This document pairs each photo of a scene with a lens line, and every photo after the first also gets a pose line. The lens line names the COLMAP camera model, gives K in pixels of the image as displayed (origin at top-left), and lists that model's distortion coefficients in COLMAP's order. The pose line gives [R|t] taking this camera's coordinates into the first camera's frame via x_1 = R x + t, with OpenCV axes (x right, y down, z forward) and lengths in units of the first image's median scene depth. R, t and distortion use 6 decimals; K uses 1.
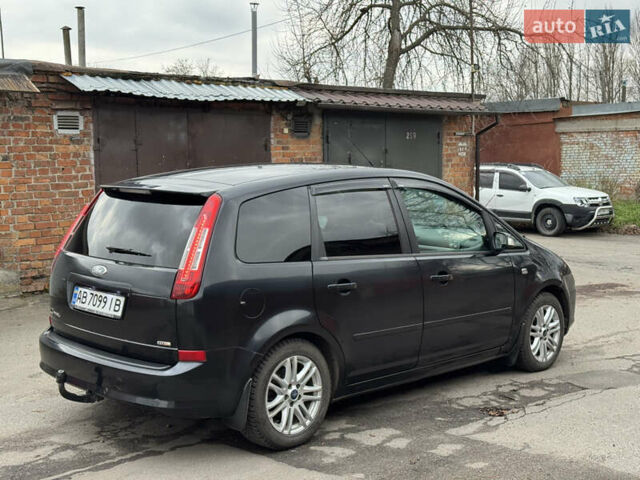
lens RADIAL K [[883.6, 0, 320.0], [0, 883.6, 240.0], [0, 0, 1]] dist [0.191059, -0.329711]
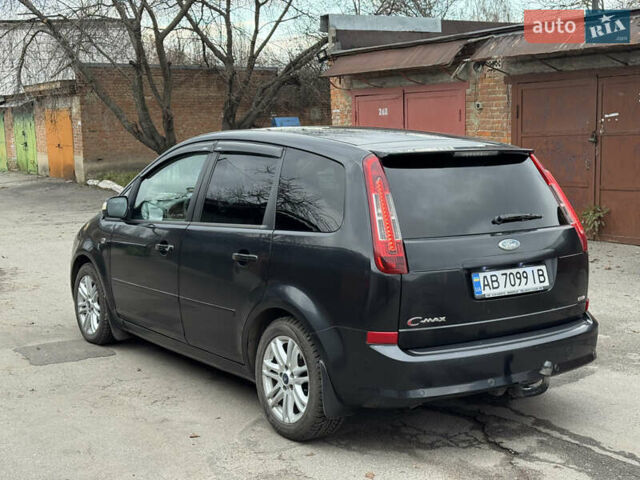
lens RADIAL K [[883.6, 0, 320.0], [0, 883.6, 240.0], [0, 0, 1]] dist [0.191059, -0.329711]
pose [[0.165780, -0.122408, 0.978536, -0.551169], [0.108949, 0.988466, 0.105192, -0.040078], [-0.980126, 0.089172, 0.177204, 0.503359]]
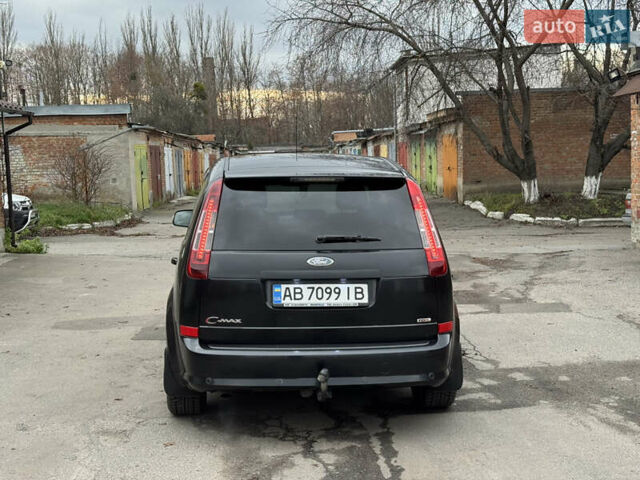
lens RADIAL K [[883.6, 0, 320.0], [0, 883.6, 240.0], [0, 0, 1]] dist [0.191059, -0.329711]
pose [[0.648461, -0.076273, 0.757417, -0.473817], [0.084674, 0.996021, 0.027808, -0.007879], [-0.756524, 0.046101, 0.652339, 0.185399]]
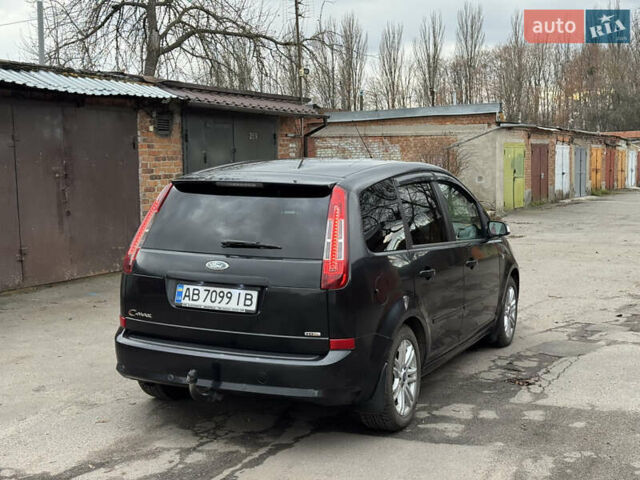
lens RADIAL K [[883.6, 0, 320.0], [0, 883.6, 240.0], [0, 0, 1]] dist [0.191059, -0.329711]
pose [[0.938358, -0.029886, 0.344371, -0.232713], [0.031438, 0.999505, 0.001079, 0.004071], [-0.344232, 0.009814, 0.938833, 0.024200]]
